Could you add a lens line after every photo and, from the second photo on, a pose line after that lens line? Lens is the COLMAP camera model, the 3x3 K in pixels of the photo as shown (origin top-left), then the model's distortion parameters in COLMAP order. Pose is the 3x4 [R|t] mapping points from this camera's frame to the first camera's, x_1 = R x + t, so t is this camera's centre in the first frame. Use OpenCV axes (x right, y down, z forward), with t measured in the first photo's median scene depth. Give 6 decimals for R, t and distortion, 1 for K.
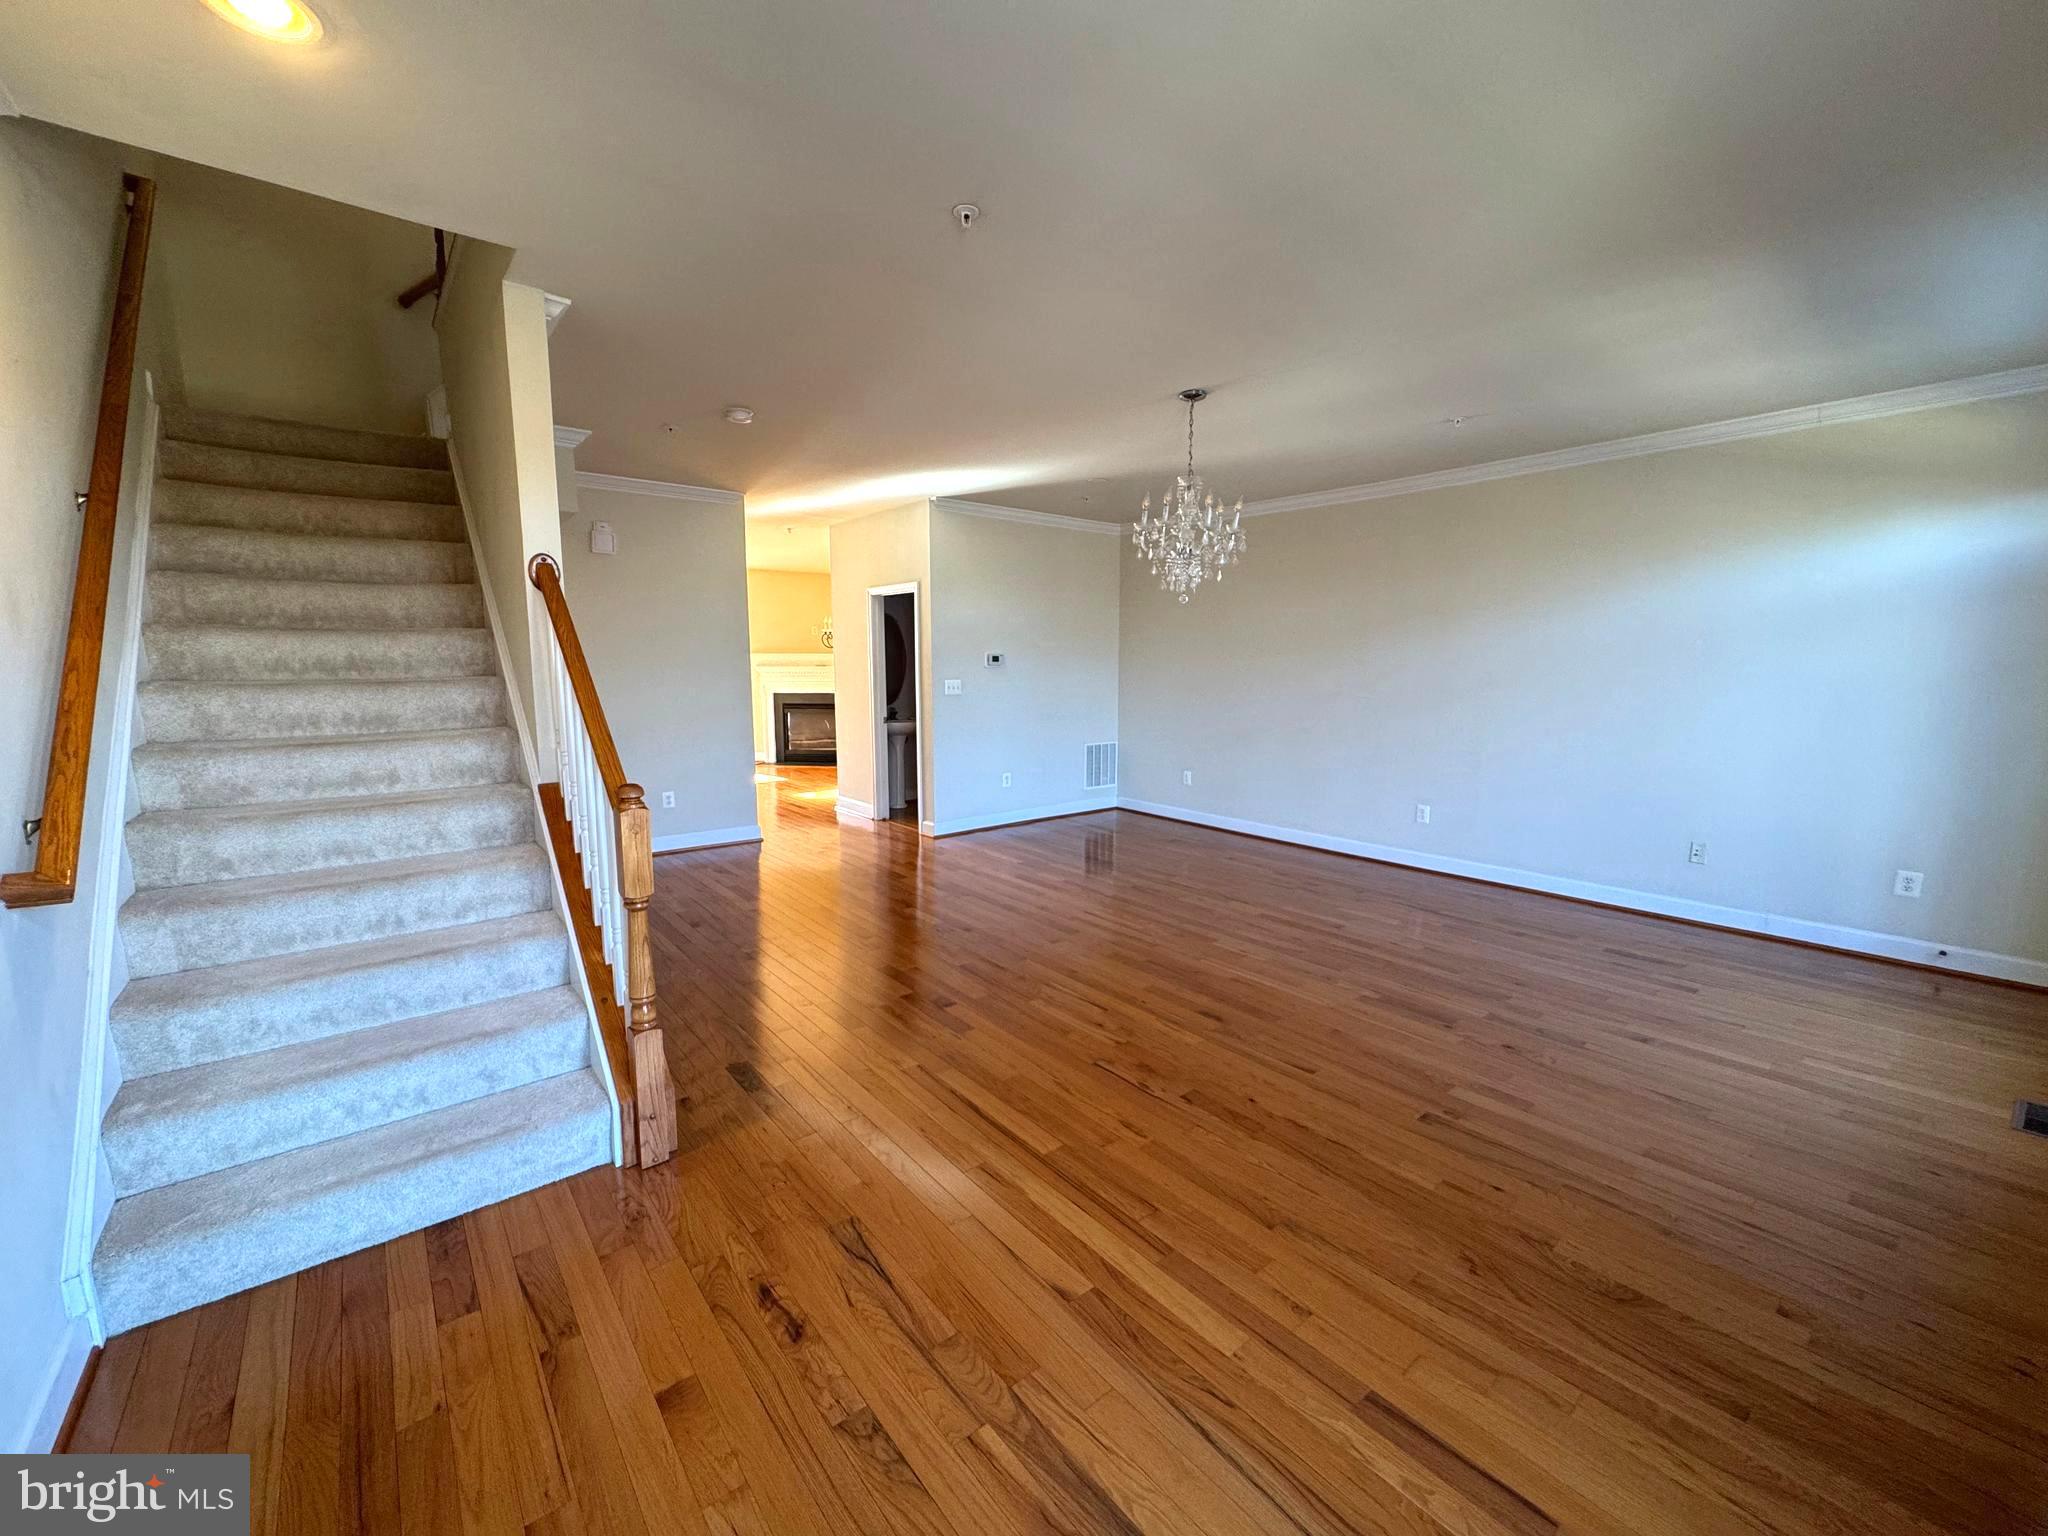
lens RADIAL K [[819.6, 0, 1020.7], [0, 819.6, 766.3], [0, 0, 1]] dist [-0.001728, -0.000455]
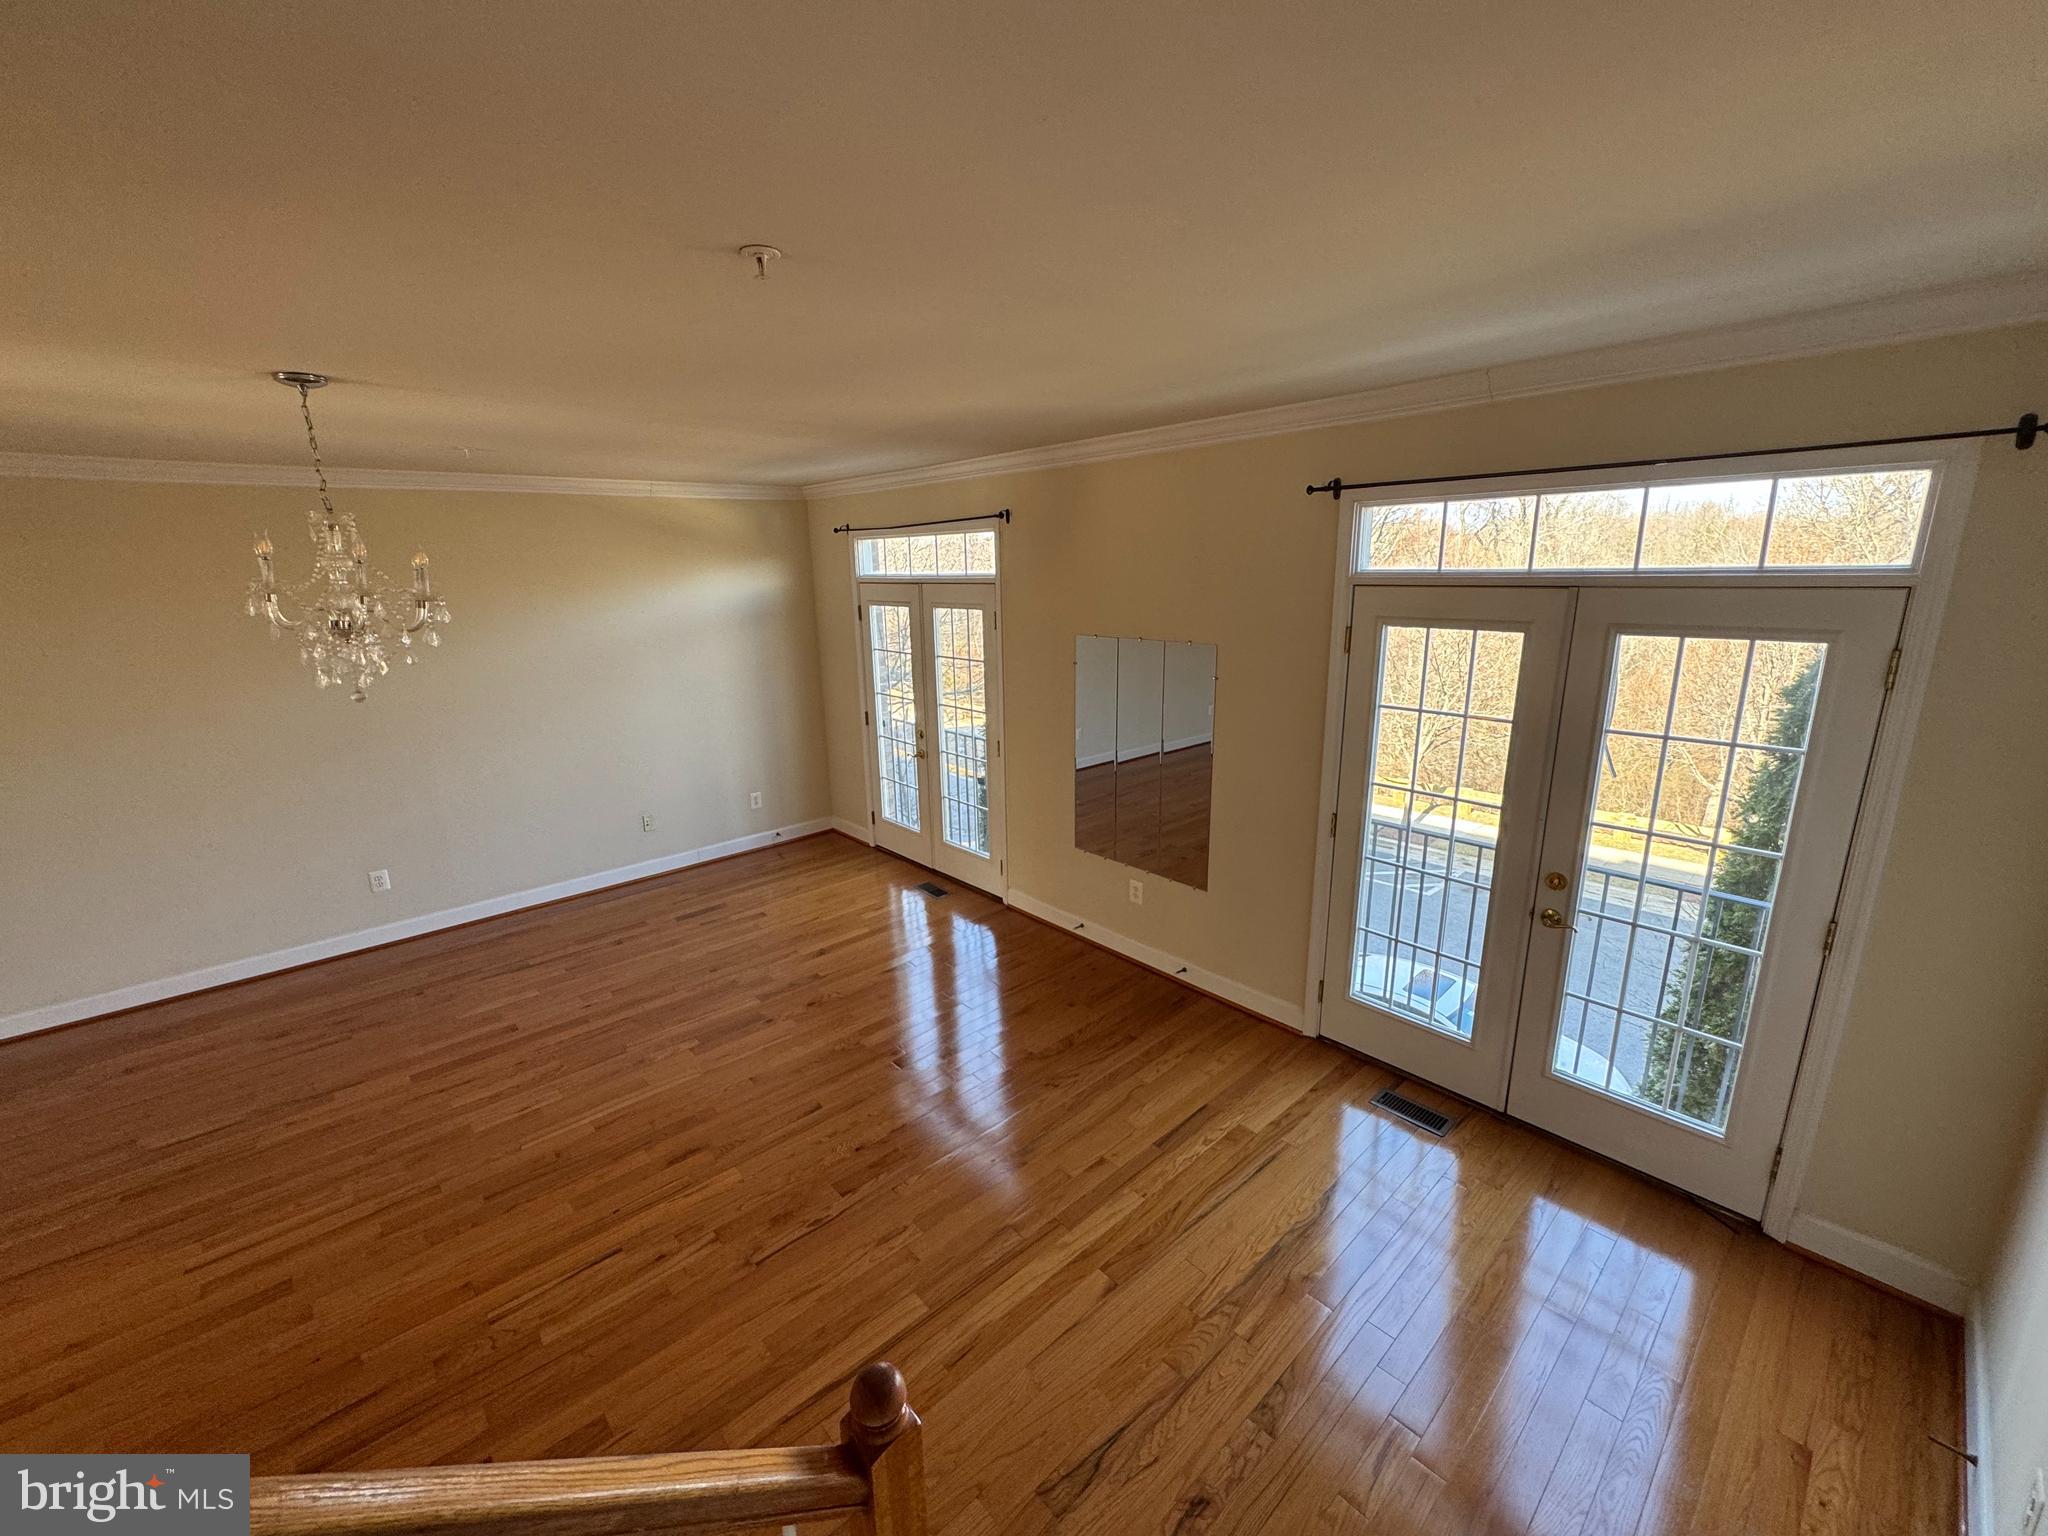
lens RADIAL K [[819.6, 0, 1026.5], [0, 819.6, 765.9], [0, 0, 1]] dist [-0.001728, -0.000455]
pose [[-0.059224, -0.237899, 0.969483, -0.510165], [0.150196, 0.958008, 0.244258, -0.245208], [-0.986881, 0.160078, -0.021005, 0.527642]]
